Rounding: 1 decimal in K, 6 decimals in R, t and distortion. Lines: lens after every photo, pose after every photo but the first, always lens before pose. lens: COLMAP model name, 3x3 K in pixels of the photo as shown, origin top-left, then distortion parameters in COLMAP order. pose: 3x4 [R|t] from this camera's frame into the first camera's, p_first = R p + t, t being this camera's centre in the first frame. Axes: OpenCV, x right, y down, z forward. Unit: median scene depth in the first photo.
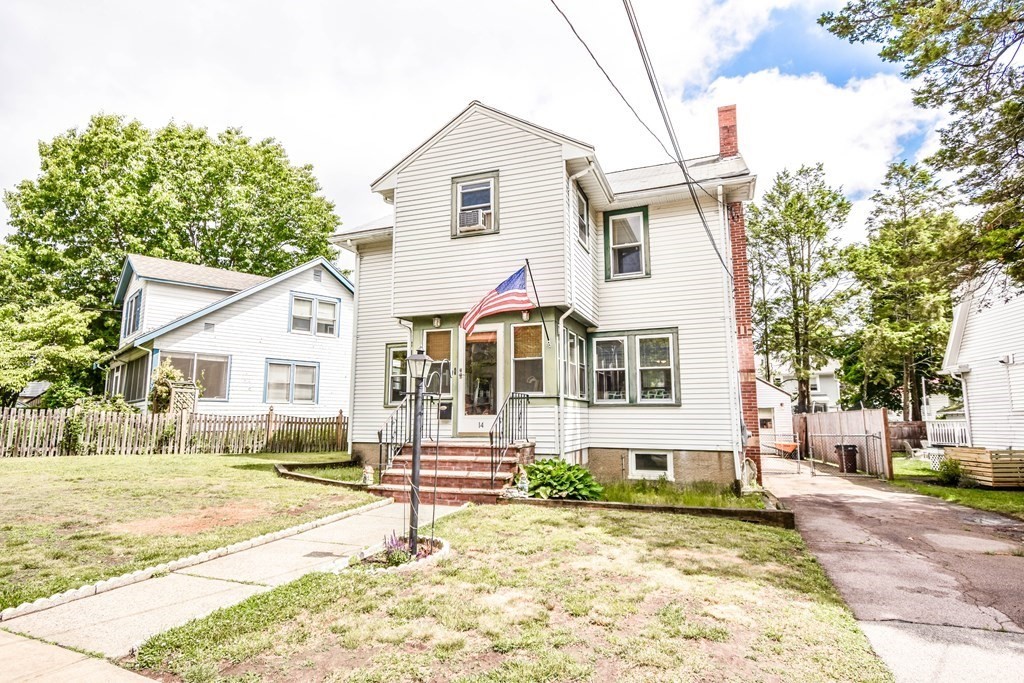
lens RADIAL K [[546.9, 0, 502.3], [0, 546.9, 357.7], [0, 0, 1]] dist [-0.002560, -0.006622]
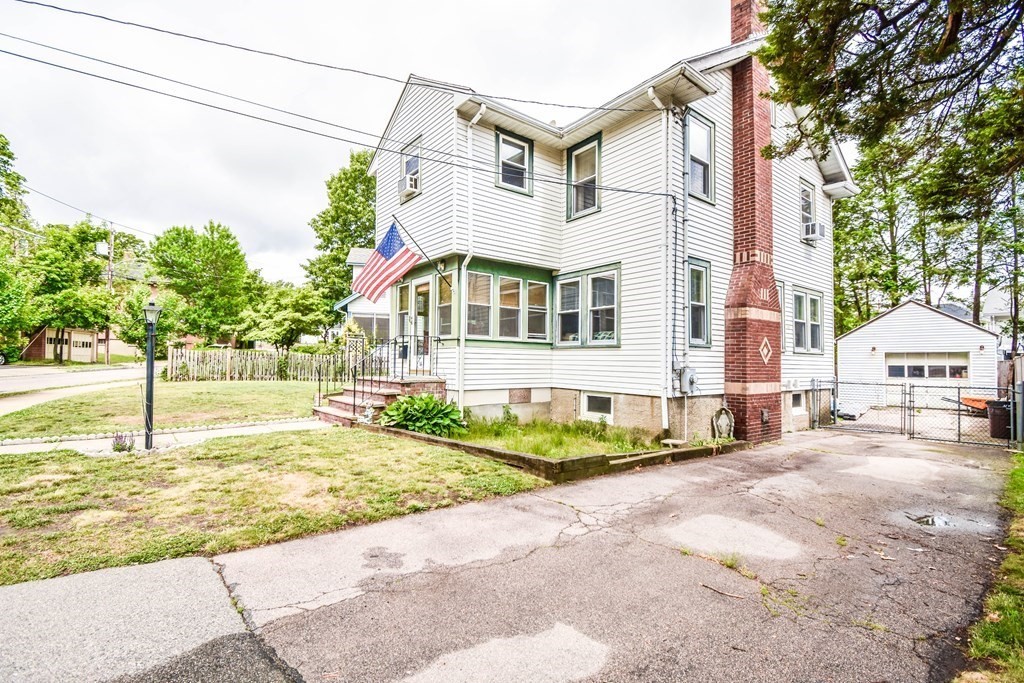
lens RADIAL K [[457.5, 0, 509.4], [0, 457.5, 363.9], [0, 0, 1]] dist [-0.000228, -0.011981]
pose [[0.857388, 0.013079, -0.514504, 0.538399], [0.045064, 0.993930, 0.100363, 0.028321], [0.512693, -0.109235, 0.851595, 0.219528]]
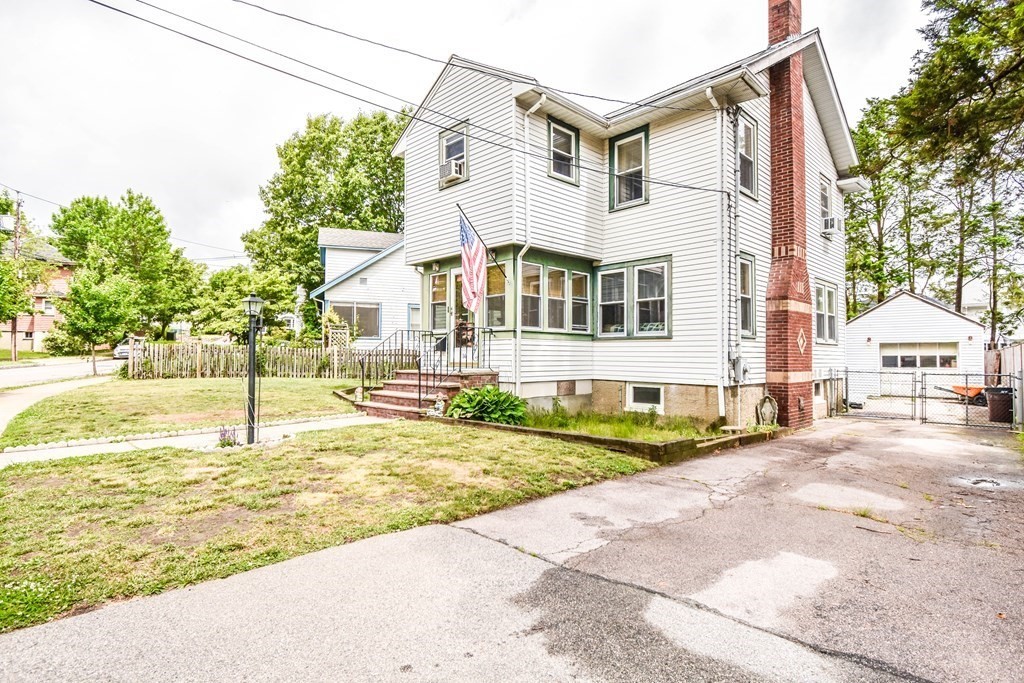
lens RADIAL K [[516.6, 0, 509.5], [0, 516.6, 363.6], [0, 0, 1]] dist [0.000842, -0.013263]
pose [[0.908285, 0.011224, -0.418201, 0.424510], [0.040920, 0.992463, 0.115509, 0.015764], [0.416346, -0.122028, 0.900980, 0.057687]]
